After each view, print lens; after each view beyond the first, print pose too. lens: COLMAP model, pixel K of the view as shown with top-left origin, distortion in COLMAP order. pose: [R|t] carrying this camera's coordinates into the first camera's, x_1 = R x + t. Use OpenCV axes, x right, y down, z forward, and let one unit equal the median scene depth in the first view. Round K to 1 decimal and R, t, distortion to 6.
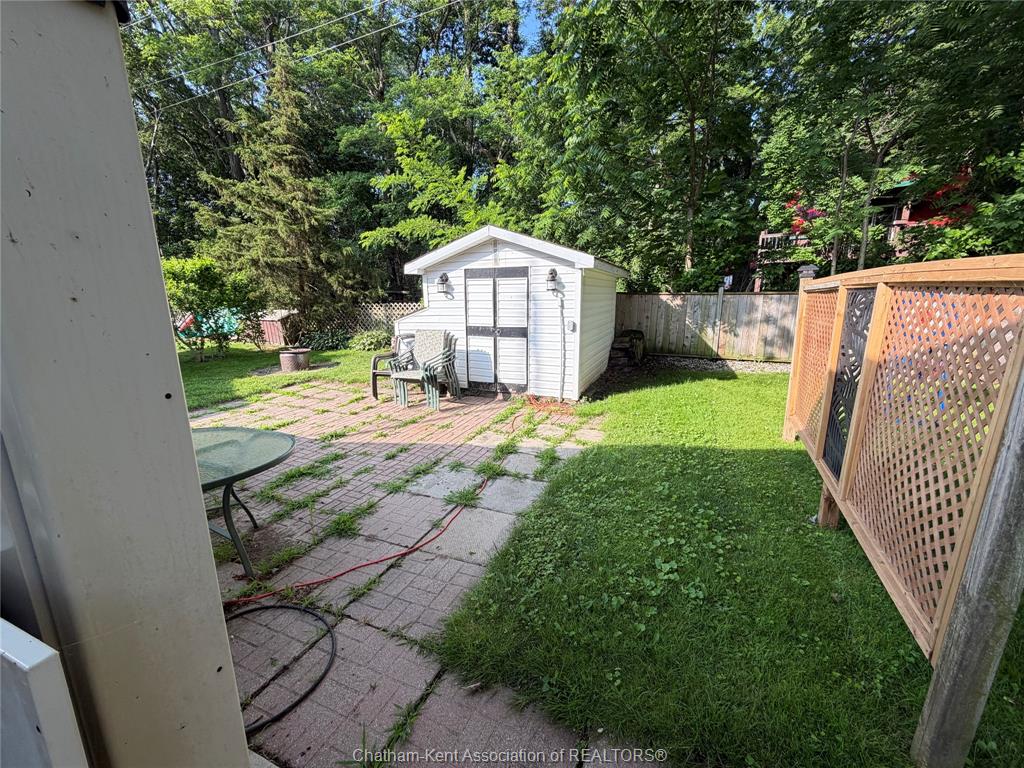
lens RADIAL K [[406.1, 0, 511.4], [0, 406.1, 386.2], [0, 0, 1]] dist [-0.001098, -0.000235]
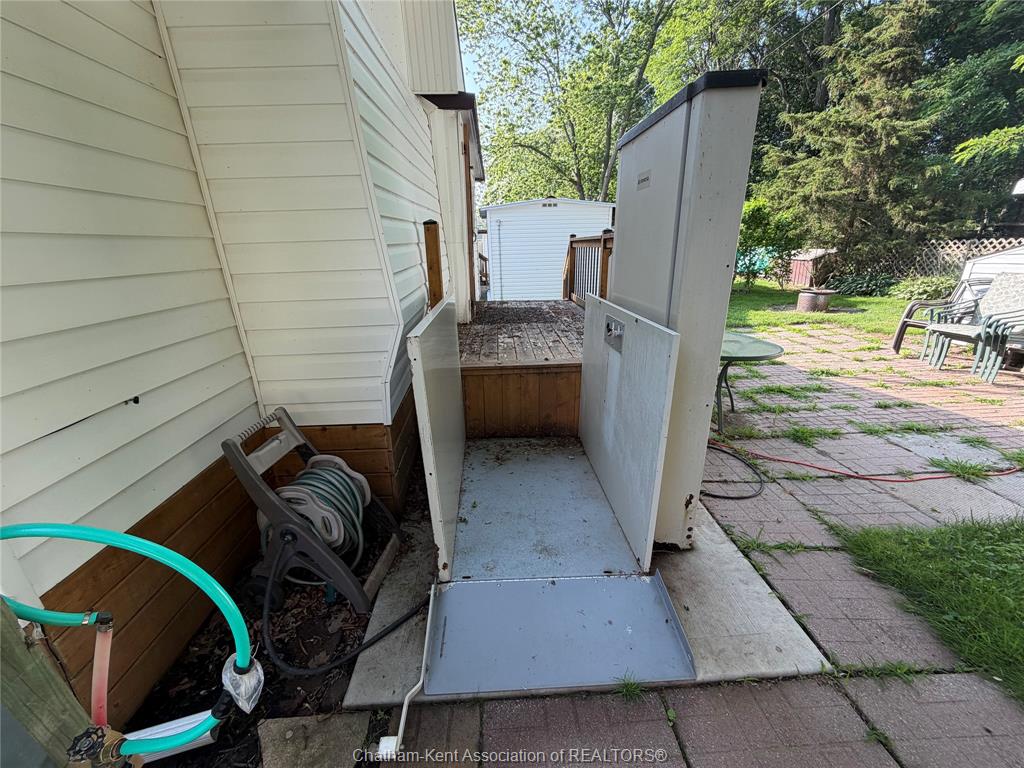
lens RADIAL K [[406.1, 0, 509.6], [0, 406.1, 388.5], [0, 0, 1]] dist [-0.001098, -0.000235]
pose [[0.419764, 0.294422, -0.858553, 0.085774], [-0.174280, 0.954469, 0.242106, 0.039368], [0.890744, 0.048001, 0.451963, -0.118909]]
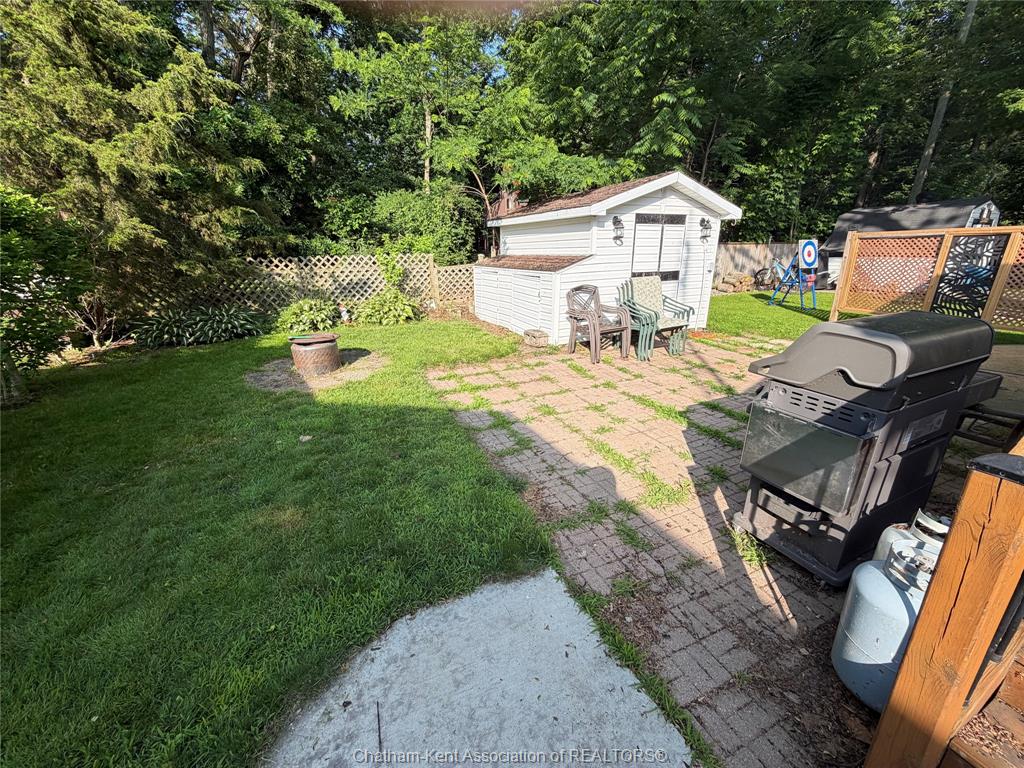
lens RADIAL K [[406.1, 0, 513.3], [0, 406.1, 384.3], [0, 0, 1]] dist [-0.001098, -0.000235]
pose [[0.652538, -0.236670, 0.719849, -1.092884], [0.169973, 0.971482, 0.165321, -0.097739], [-0.738447, 0.014477, 0.674156, 0.555682]]
